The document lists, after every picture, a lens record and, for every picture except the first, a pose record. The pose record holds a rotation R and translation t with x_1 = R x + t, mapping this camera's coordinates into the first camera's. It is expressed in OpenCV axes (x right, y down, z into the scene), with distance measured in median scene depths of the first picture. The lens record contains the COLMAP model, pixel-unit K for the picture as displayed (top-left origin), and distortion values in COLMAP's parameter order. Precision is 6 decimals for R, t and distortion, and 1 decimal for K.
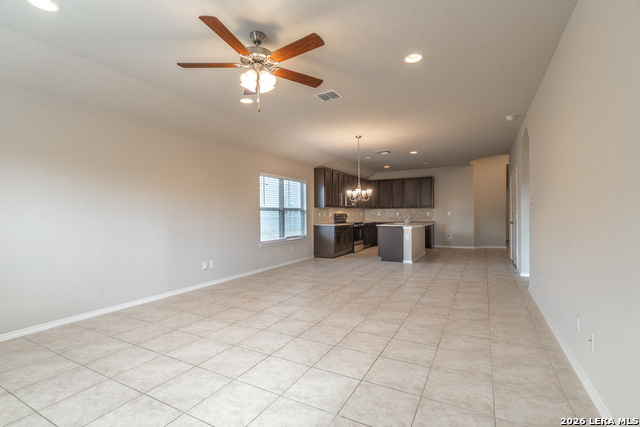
lens RADIAL K [[298.1, 0, 324.4], [0, 298.1, 215.1], [0, 0, 1]] dist [0.004520, 0.000782]
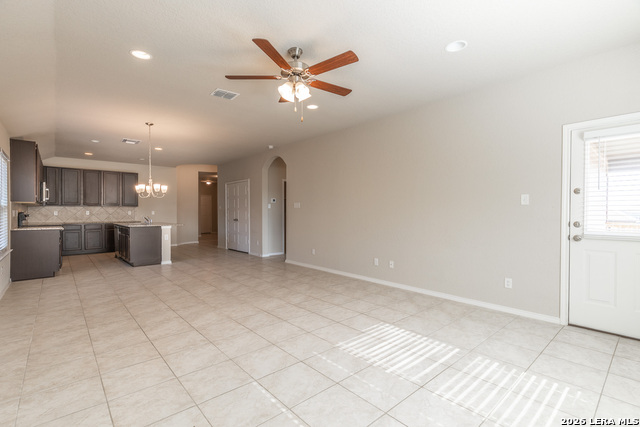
lens RADIAL K [[298.1, 0, 322.1], [0, 298.1, 213.7], [0, 0, 1]] dist [0.004520, 0.000782]
pose [[0.340388, 0.004103, 0.940276, -0.735267], [-0.000091, 0.999991, -0.004331, 0.004260], [-0.940285, 0.001389, 0.340385, 0.316256]]
